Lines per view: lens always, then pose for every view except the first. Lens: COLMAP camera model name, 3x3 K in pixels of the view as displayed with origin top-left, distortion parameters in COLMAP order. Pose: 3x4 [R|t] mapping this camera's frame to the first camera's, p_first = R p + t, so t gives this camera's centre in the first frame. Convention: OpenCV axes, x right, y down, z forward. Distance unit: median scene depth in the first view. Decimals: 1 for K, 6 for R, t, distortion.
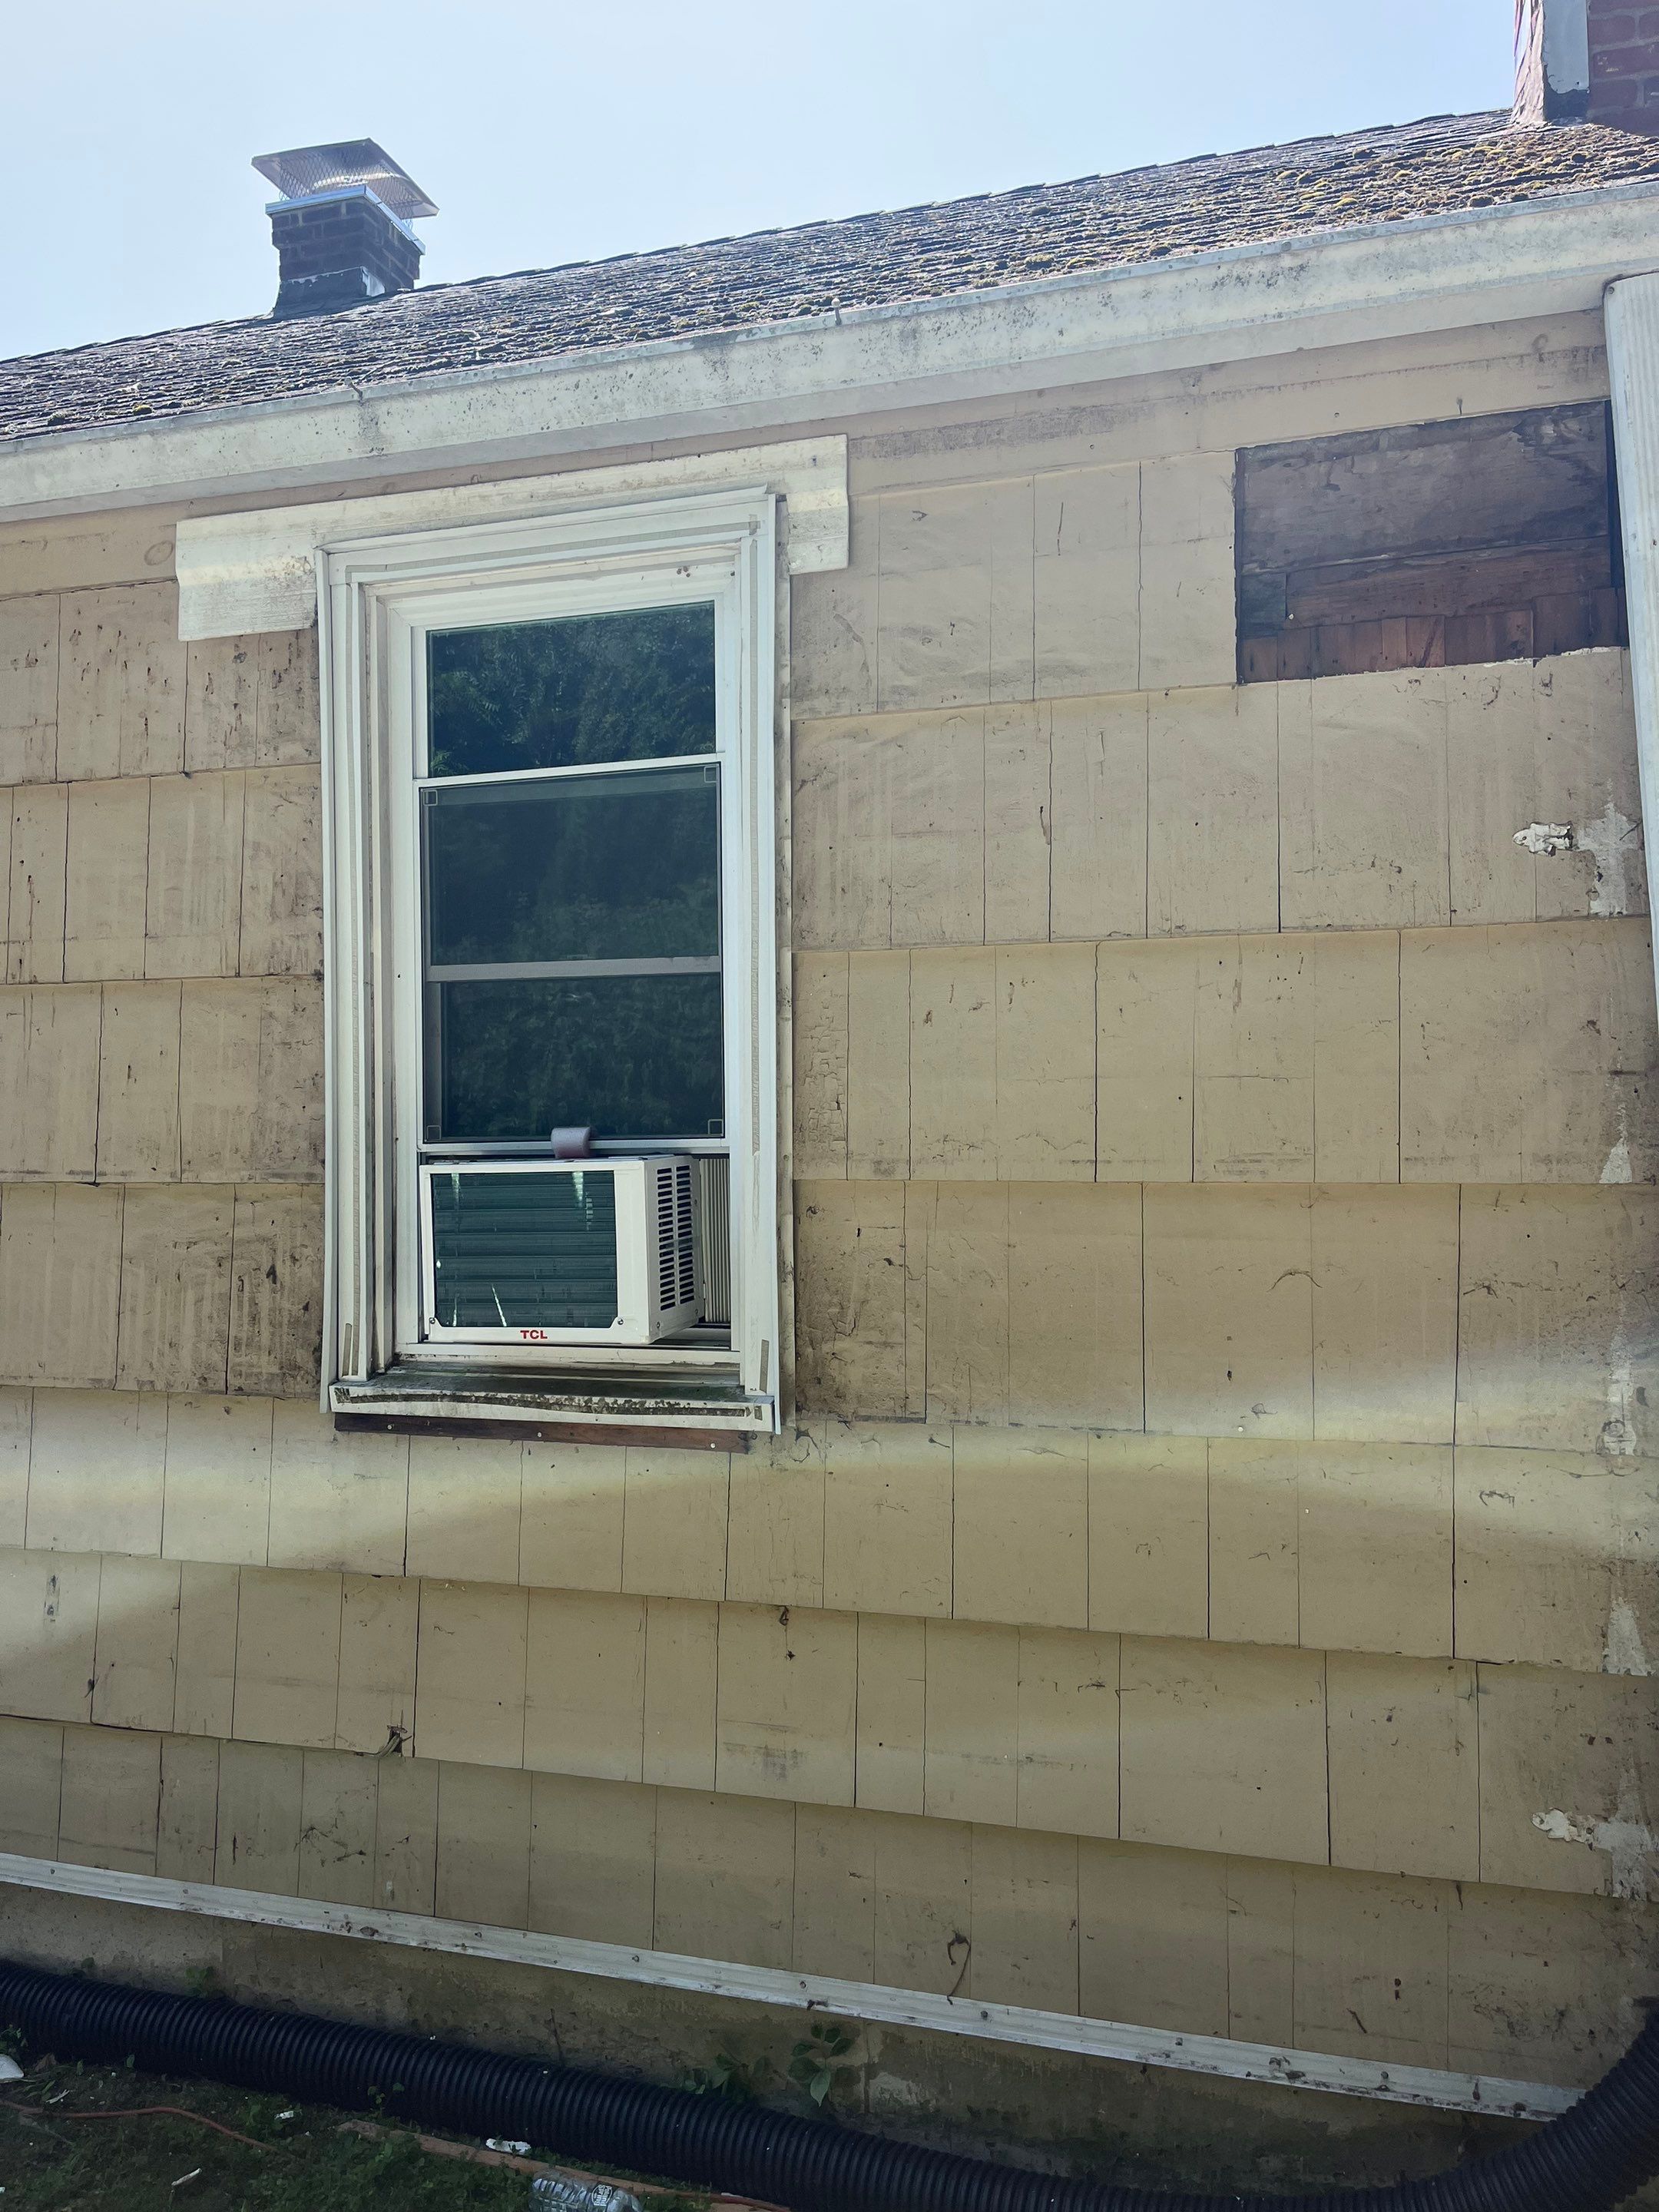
lens RADIAL K [[1629.4, 0, 841.6], [0, 1629.4, 1105.2], [0, 0, 1]] dist [0.062575, -0.071805]
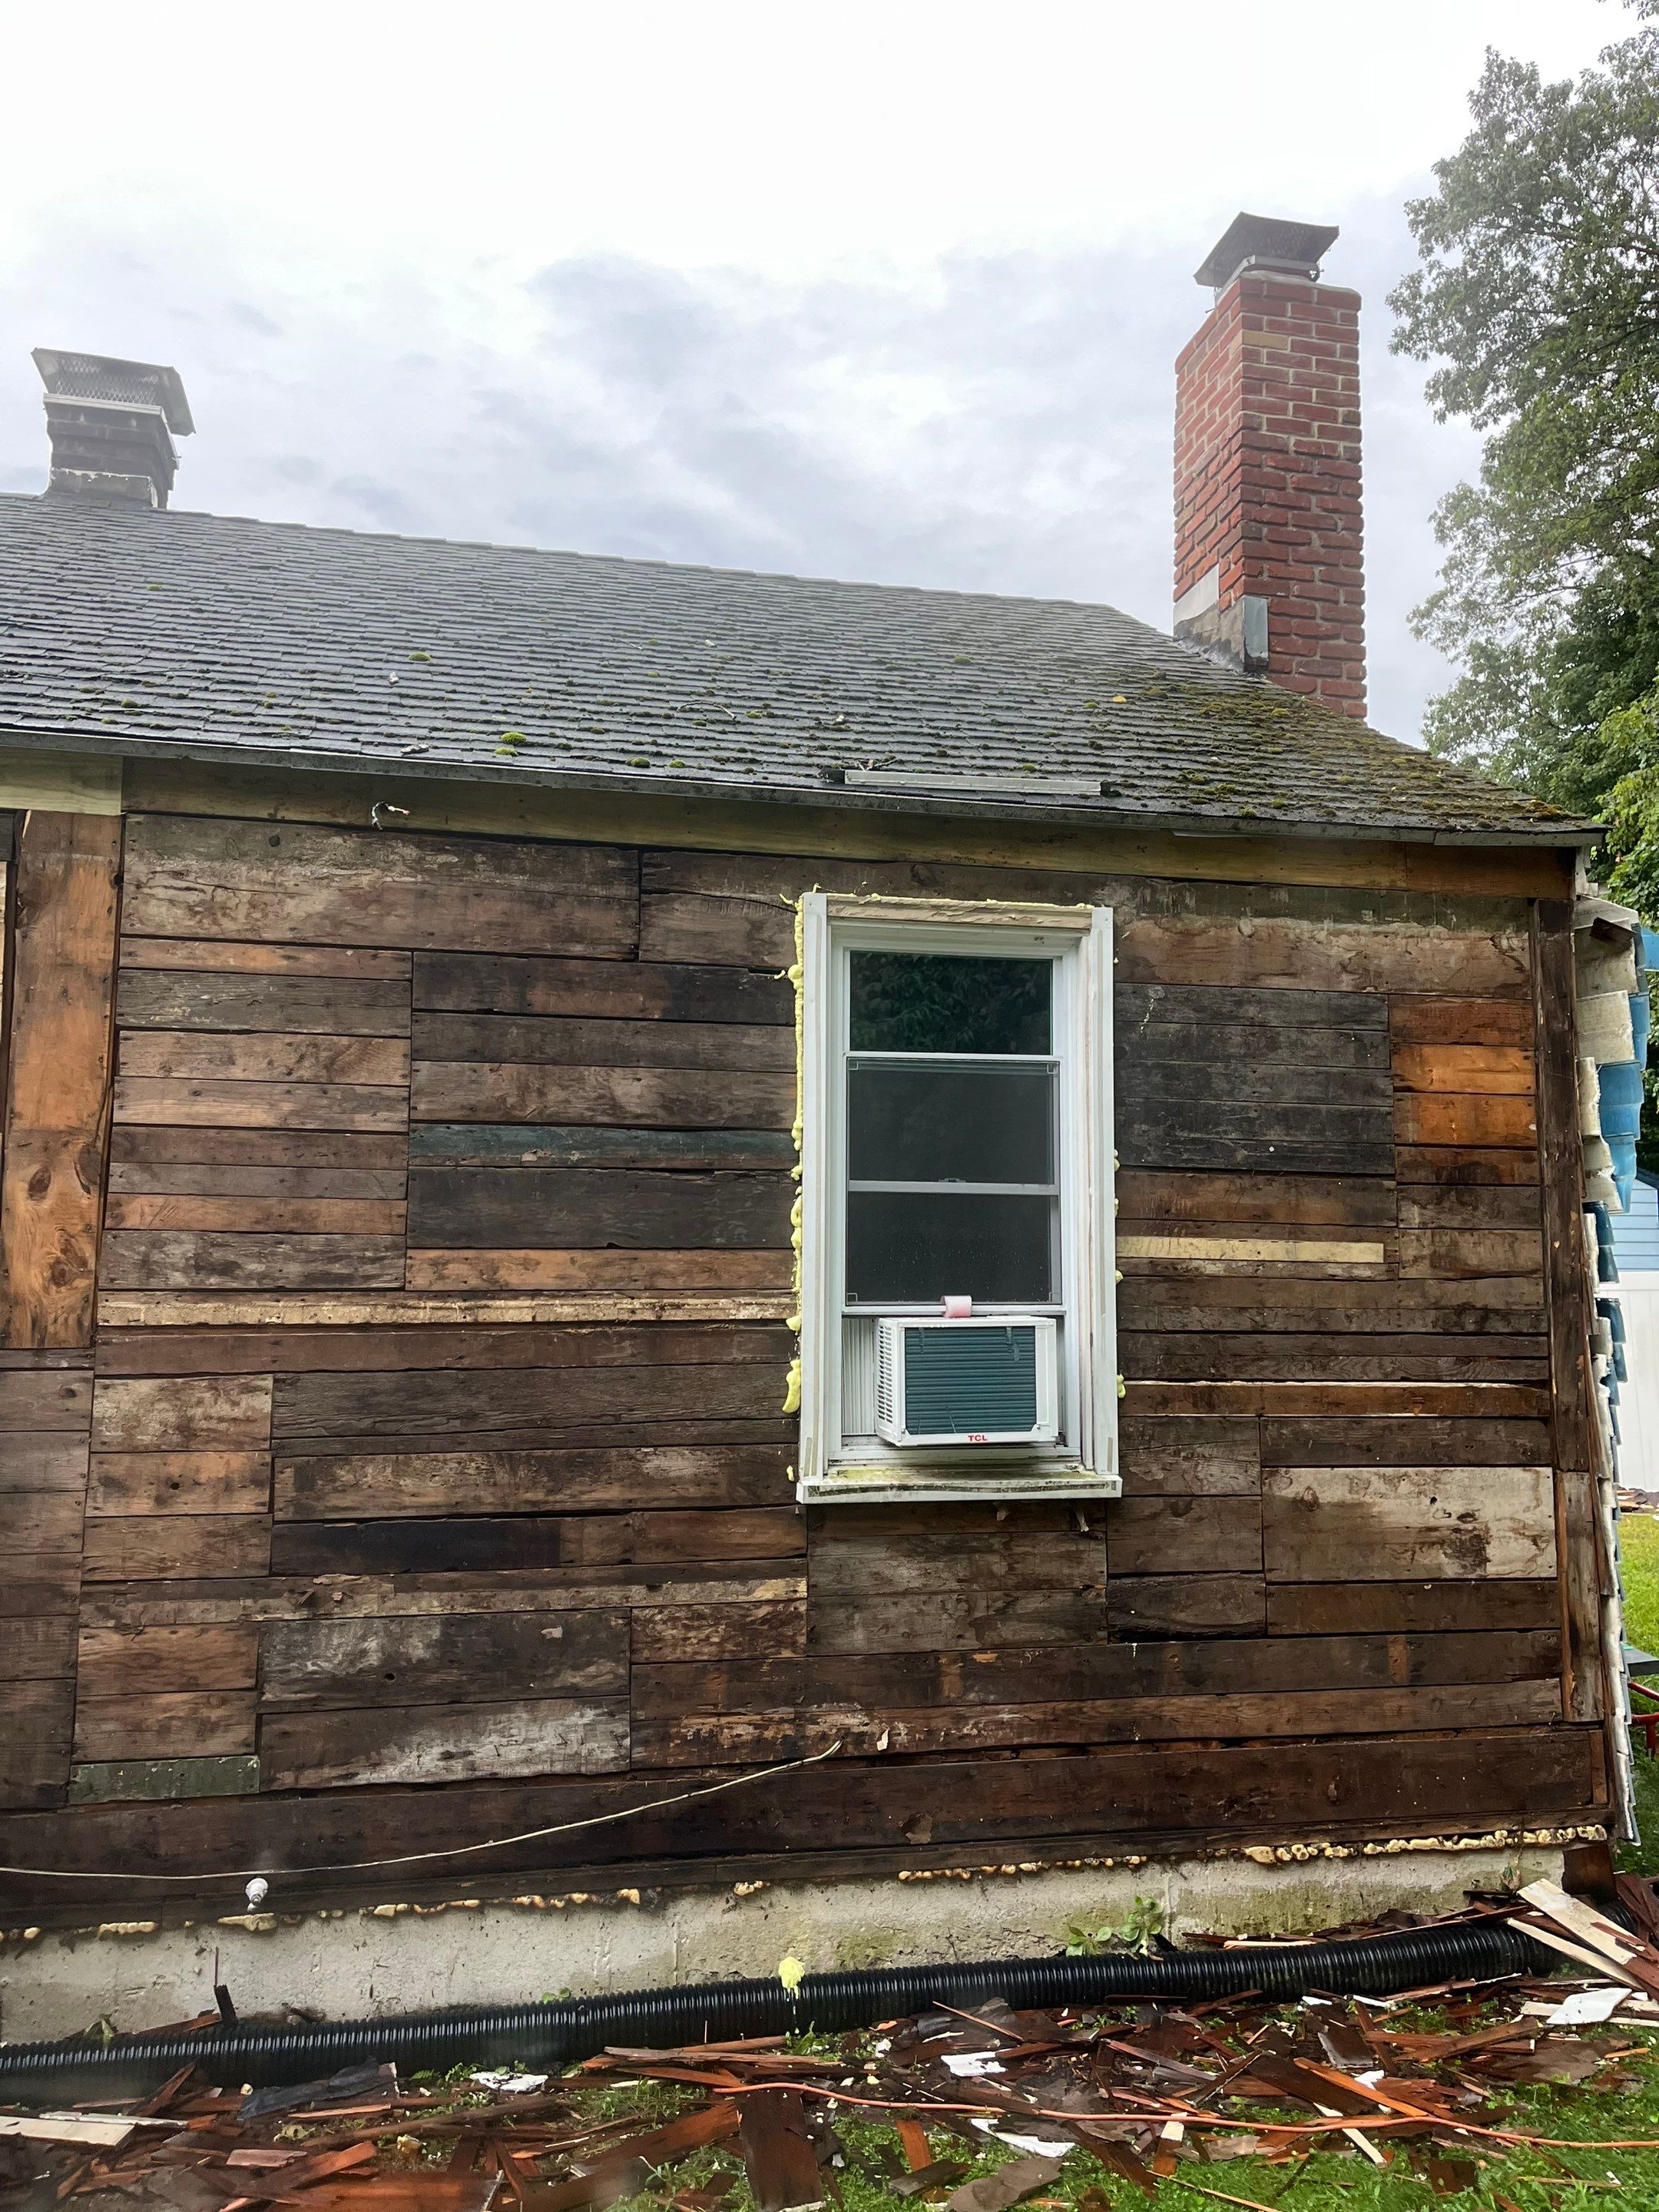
lens RADIAL K [[1631.4, 0, 829.5], [0, 1631.4, 1106.0], [0, 0, 1]] dist [0.052934, -0.051441]
pose [[0.878096, 0.063750, 0.474220, -0.944991], [-0.013232, 0.993941, -0.109116, 0.004522], [-0.478302, 0.089539, 0.873619, -0.237007]]
